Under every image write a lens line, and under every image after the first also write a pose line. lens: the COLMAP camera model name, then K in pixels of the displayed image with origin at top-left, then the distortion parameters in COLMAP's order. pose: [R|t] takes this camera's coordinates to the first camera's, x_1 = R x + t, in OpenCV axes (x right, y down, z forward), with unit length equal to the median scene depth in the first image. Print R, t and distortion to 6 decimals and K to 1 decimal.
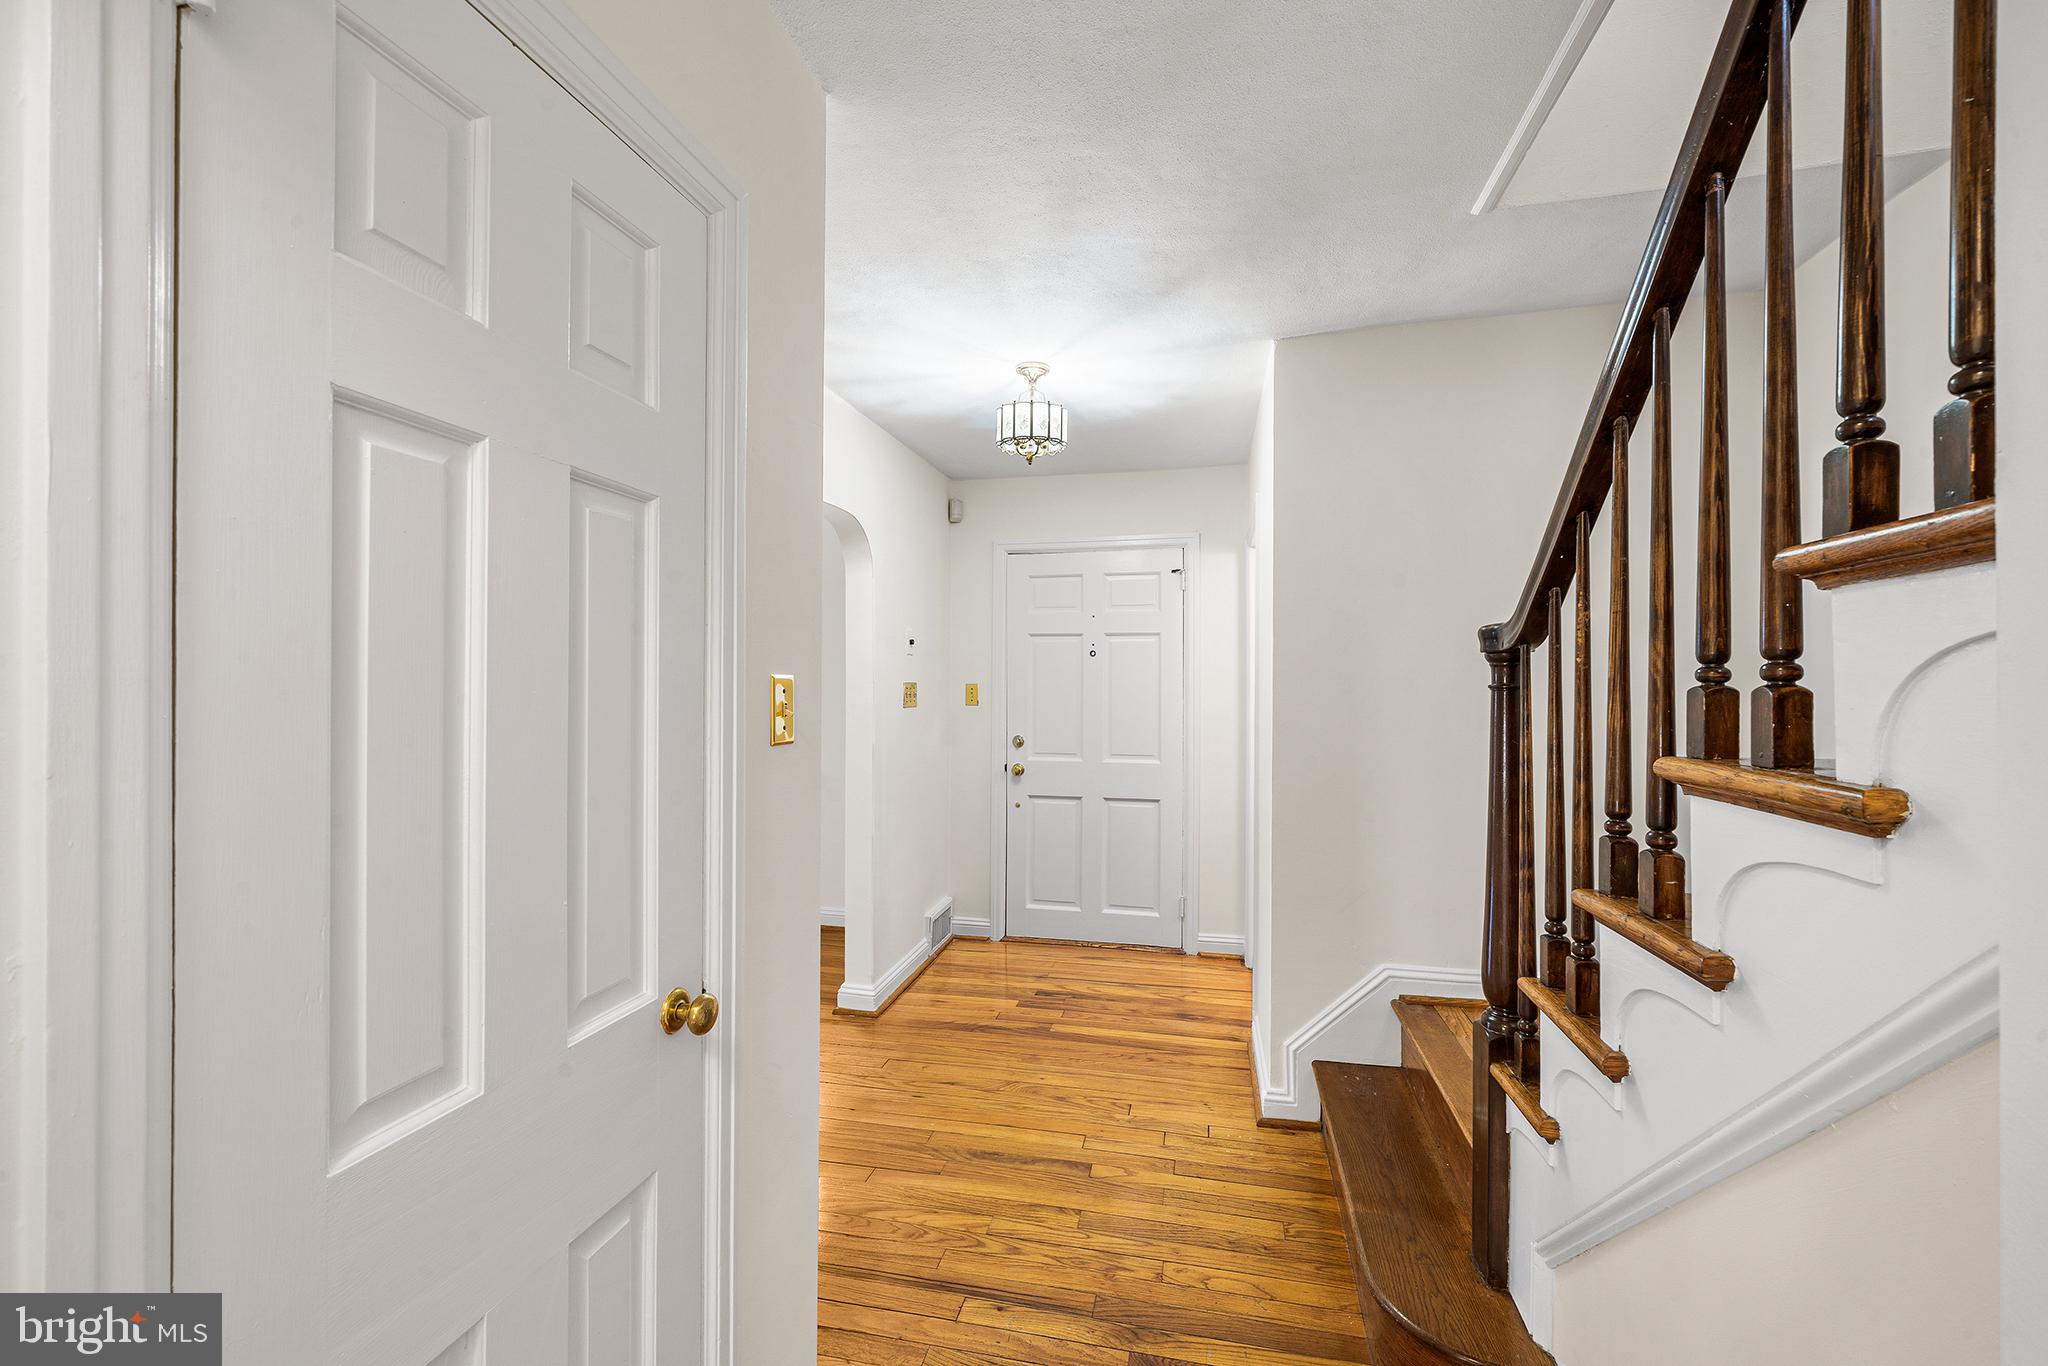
lens RADIAL K [[813.0, 0, 1031.0], [0, 813.0, 685.4], [0, 0, 1]] dist [-0.000620, -0.000263]
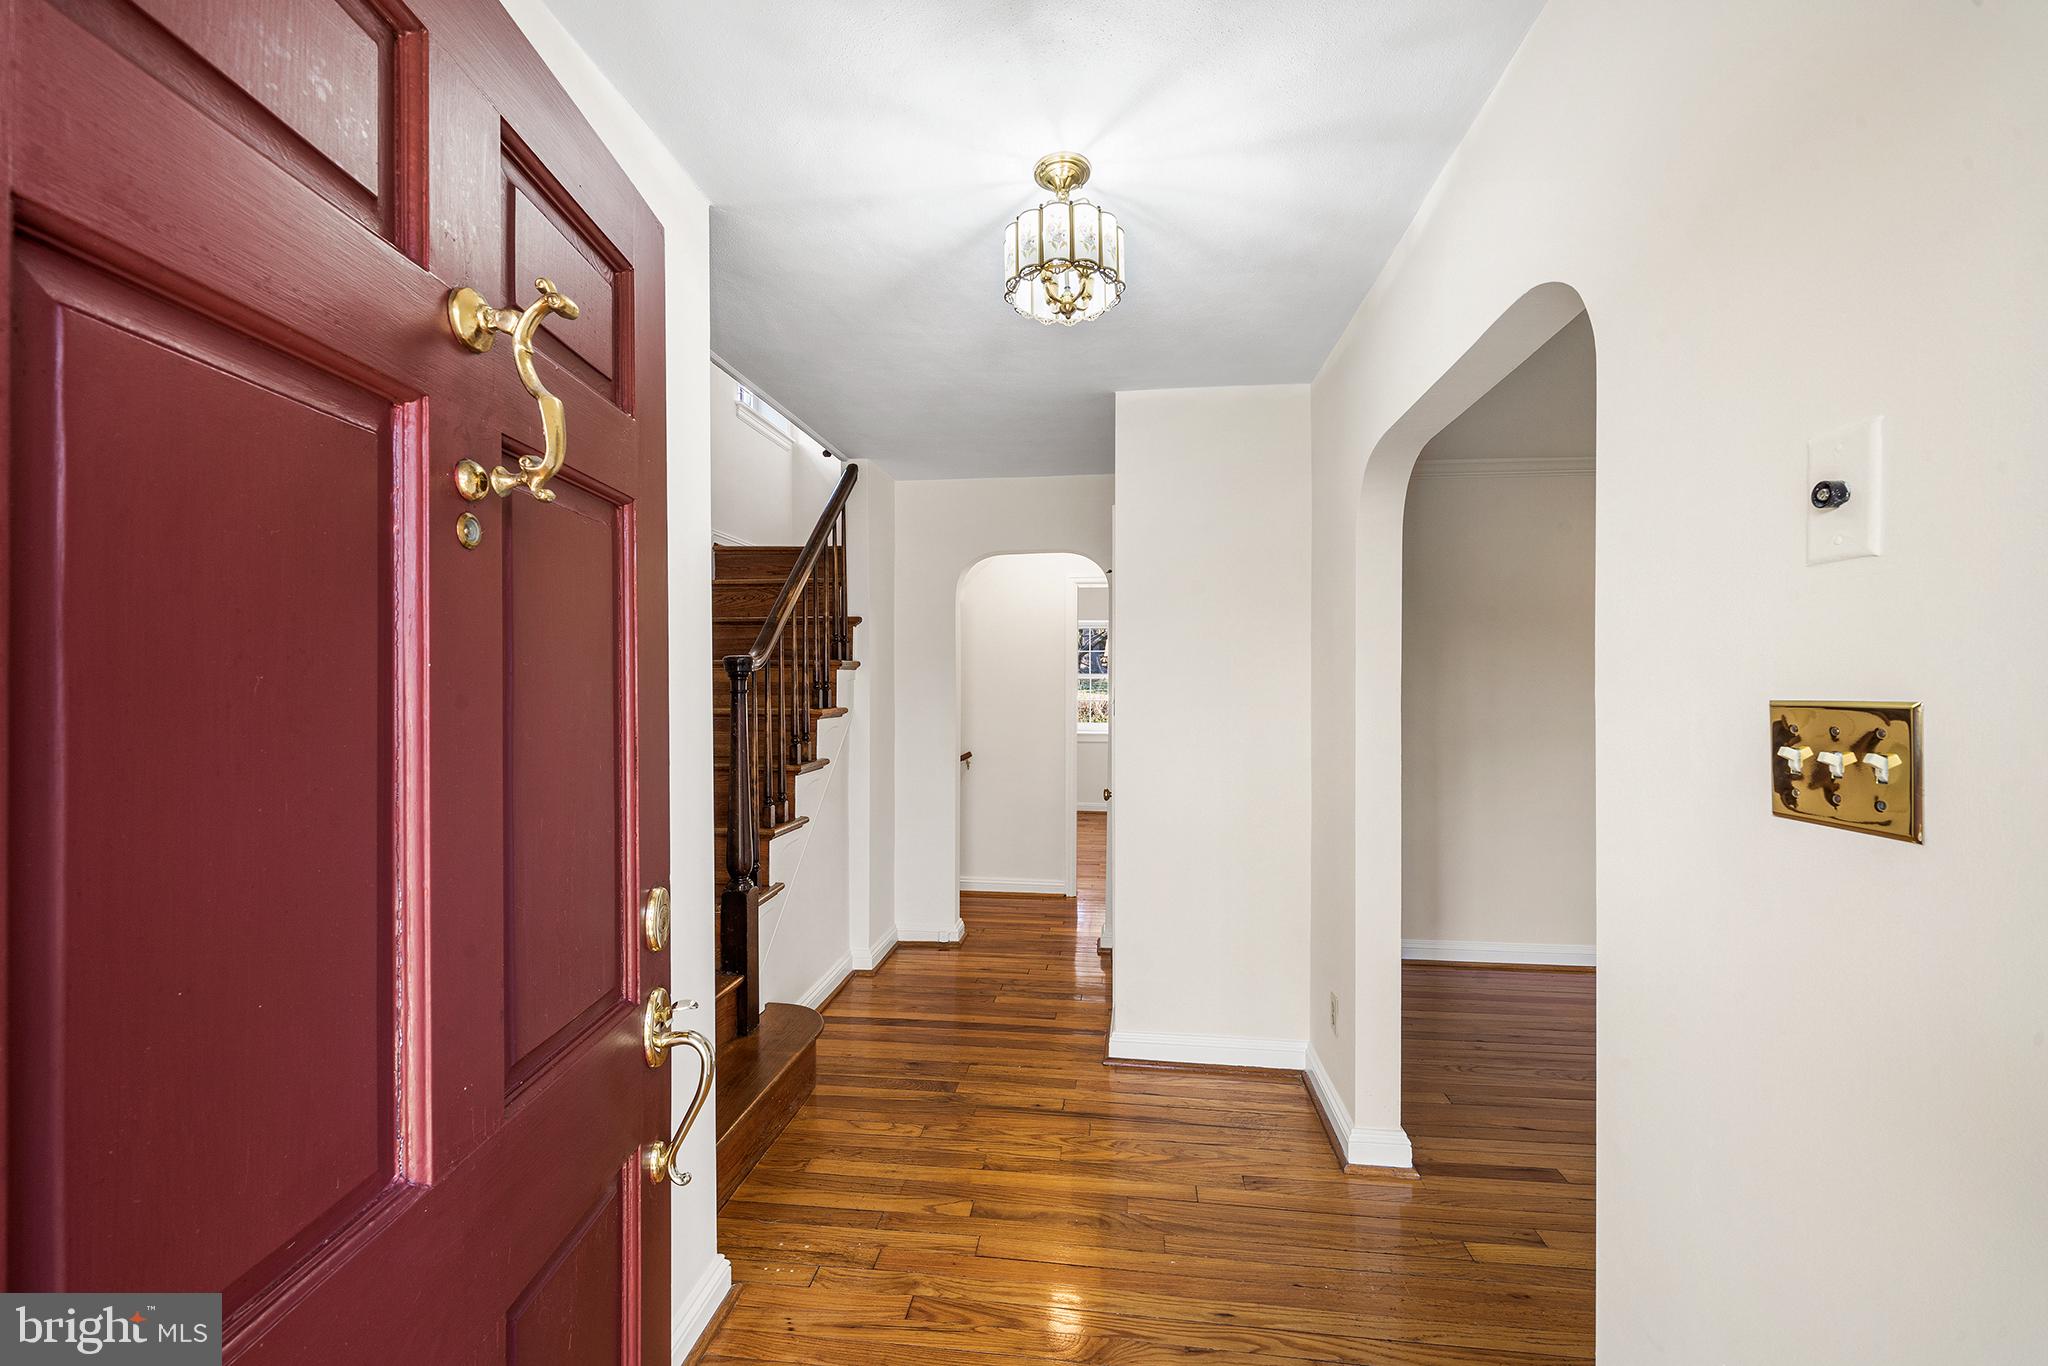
lens RADIAL K [[813.0, 0, 1031.0], [0, 813.0, 685.4], [0, 0, 1]] dist [-0.000620, -0.000263]
pose [[-0.994141, -0.001352, -0.108086, 0.121334], [-0.001814, 0.999990, 0.004171, -0.014339], [0.108080, 0.004343, -0.994133, 2.180326]]
